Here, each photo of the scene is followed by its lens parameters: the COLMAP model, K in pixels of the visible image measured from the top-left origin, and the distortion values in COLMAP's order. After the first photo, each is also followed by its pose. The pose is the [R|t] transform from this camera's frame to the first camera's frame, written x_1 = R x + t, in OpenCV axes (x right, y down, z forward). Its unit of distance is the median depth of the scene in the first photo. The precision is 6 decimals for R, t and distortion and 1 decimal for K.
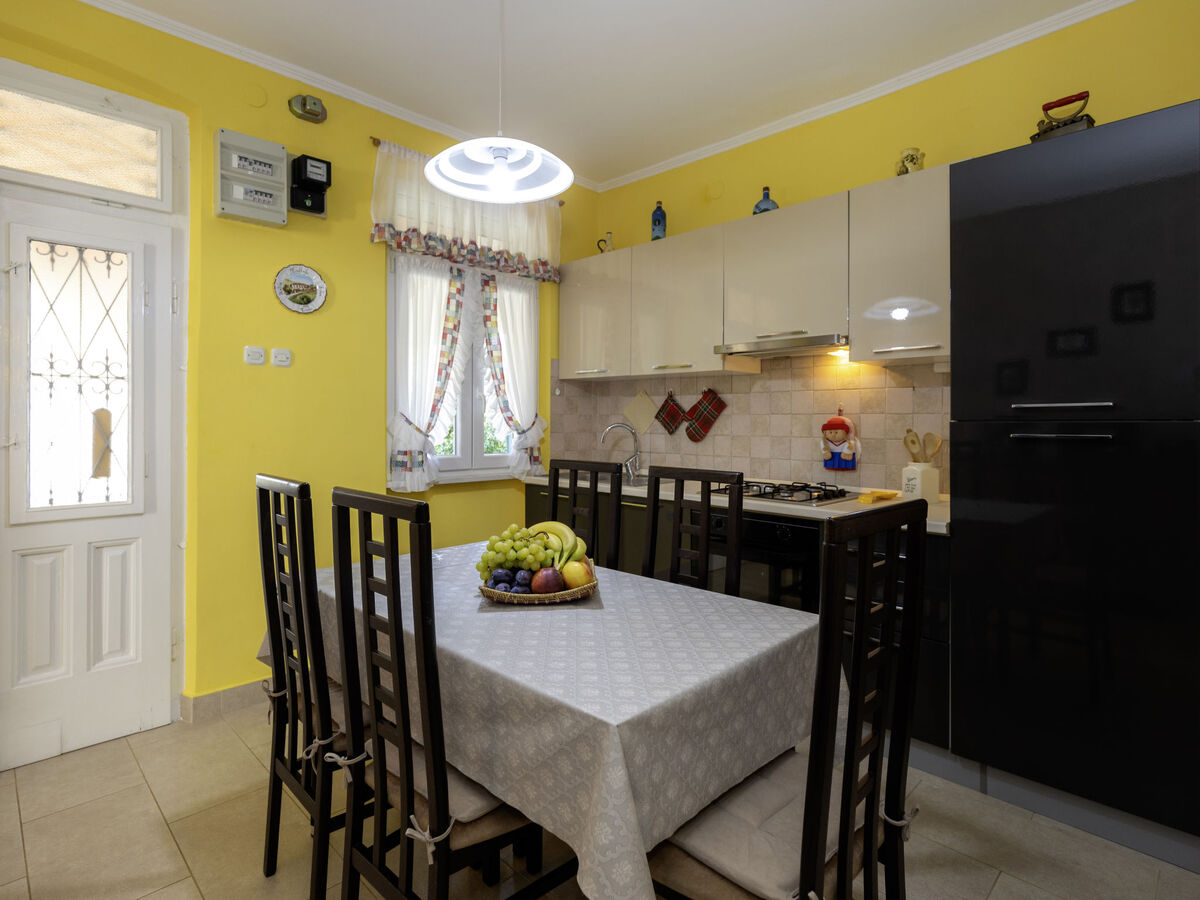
lens RADIAL K [[625.2, 0, 659.9], [0, 625.2, 419.3], [0, 0, 1]] dist [-0.000914, -0.000470]
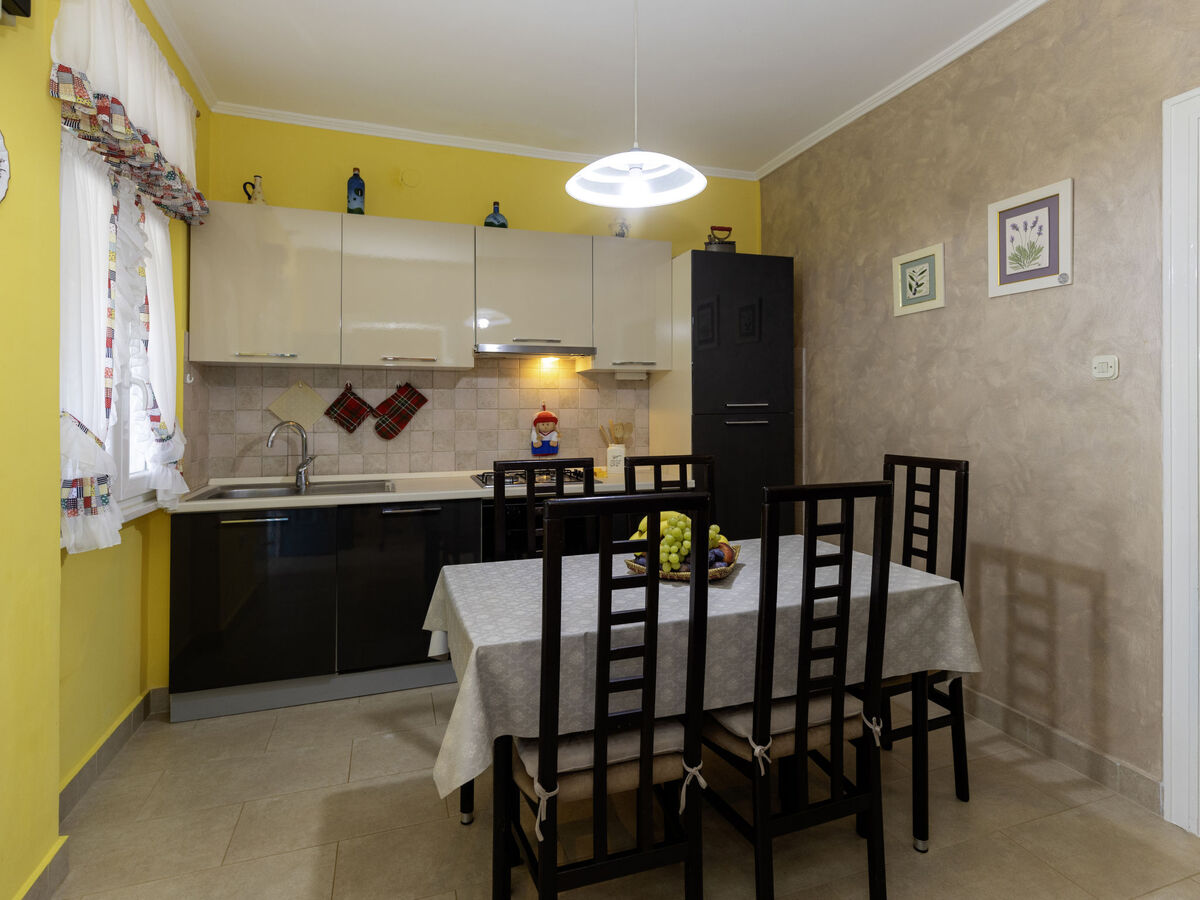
lens RADIAL K [[612.0, 0, 597.5], [0, 612.0, 406.6], [0, 0, 1]] dist [-0.002285, -0.001347]
pose [[0.479499, -0.004187, 0.877532, -0.660372], [0.005585, 0.999983, 0.001719, -0.013707], [-0.877525, 0.004076, 0.479514, 0.321565]]
